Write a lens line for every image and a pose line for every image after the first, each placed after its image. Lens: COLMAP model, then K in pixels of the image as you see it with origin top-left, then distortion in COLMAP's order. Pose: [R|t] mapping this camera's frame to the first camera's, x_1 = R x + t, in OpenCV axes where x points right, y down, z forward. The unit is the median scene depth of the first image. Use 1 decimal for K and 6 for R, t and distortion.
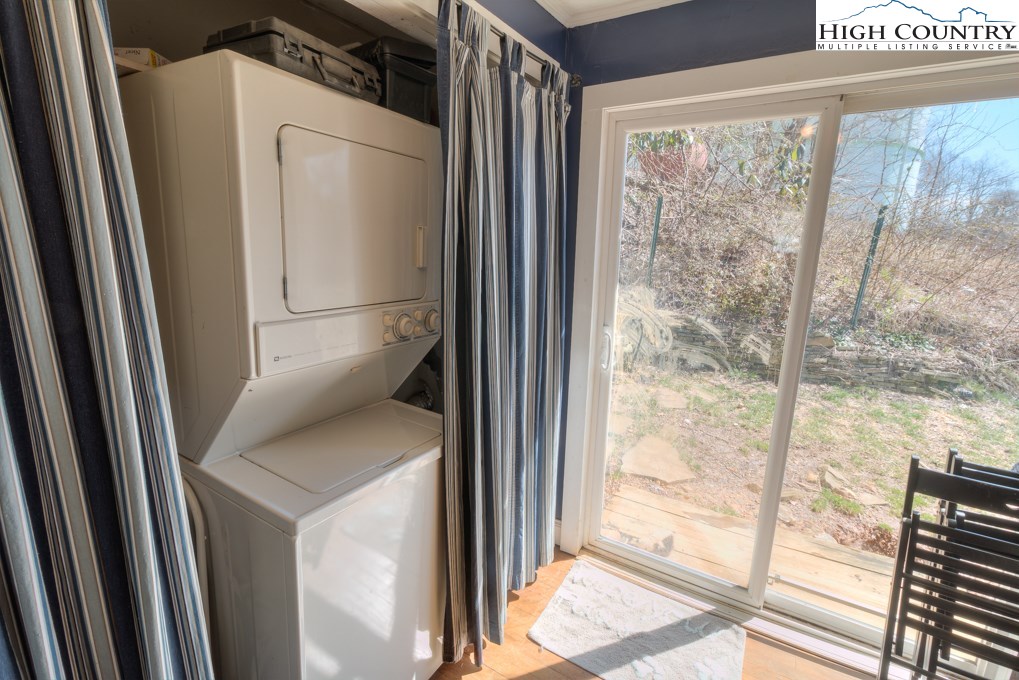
lens RADIAL K [[464.1, 0, 509.5], [0, 464.1, 340.0], [0, 0, 1]] dist [-0.001796, -0.000349]
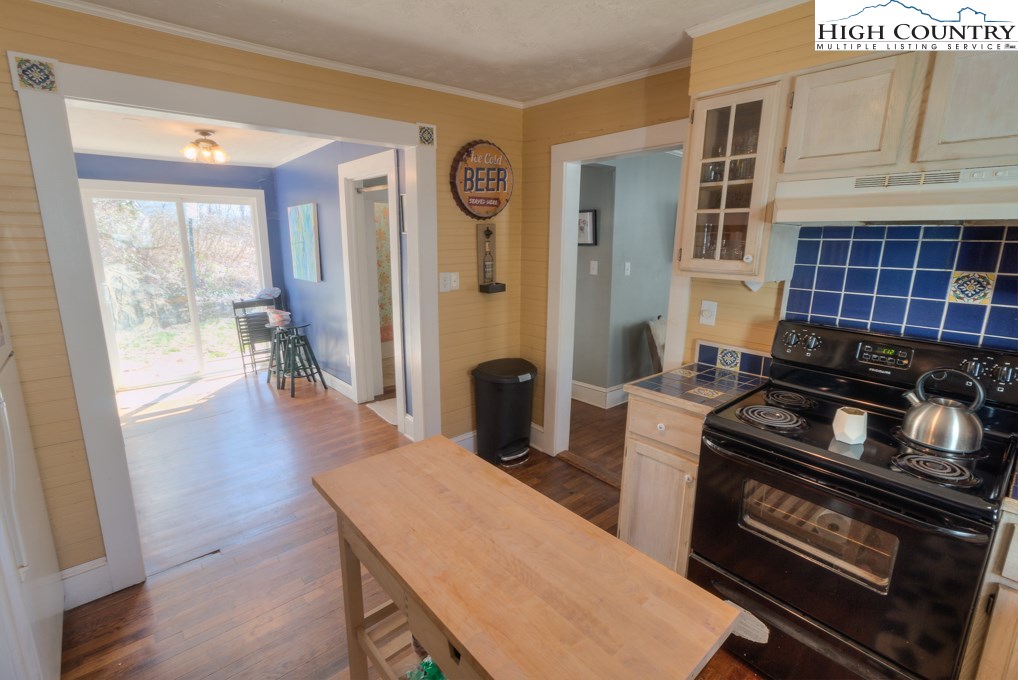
lens RADIAL K [[461.7, 0, 509.0], [0, 461.7, 340.0], [0, 0, 1]] dist [-0.000535, 0.000006]
pose [[0.293271, -0.217694, 0.930914, -1.212058], [0.202440, 0.965790, 0.162074, 0.248381], [-0.934350, 0.140922, 0.327308, -1.362979]]
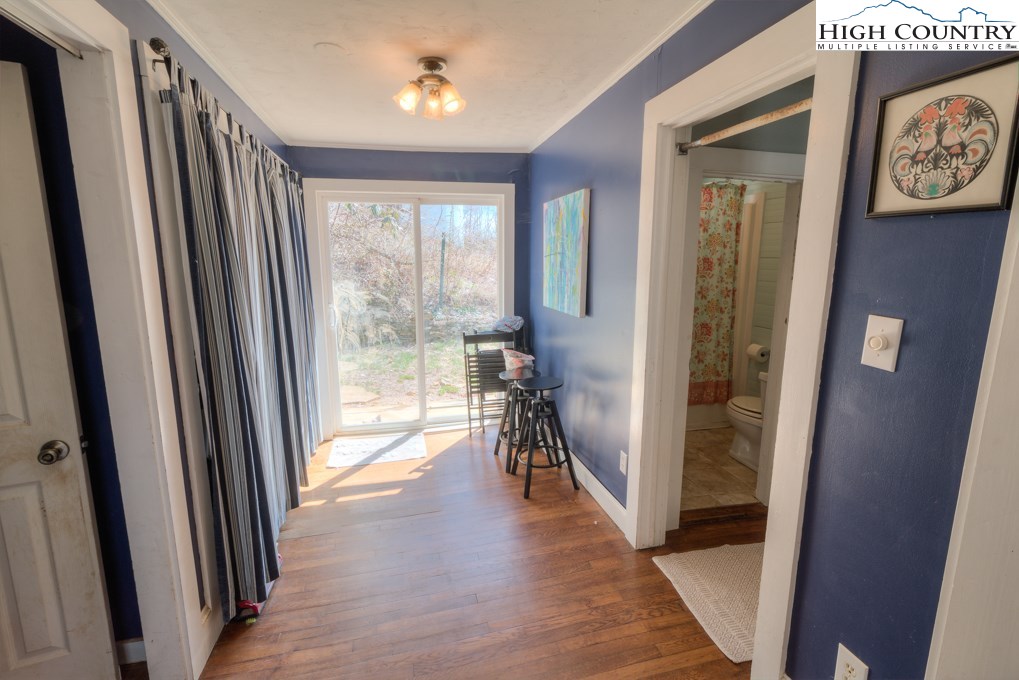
lens RADIAL K [[463.0, 0, 505.9], [0, 463.0, 333.6], [0, 0, 1]] dist [0.003441, 0.000469]
pose [[0.708038, -0.138572, 0.692445, -0.524518], [0.167811, 0.985486, 0.025625, 0.140429], [-0.685946, 0.098056, 0.721015, -0.706169]]
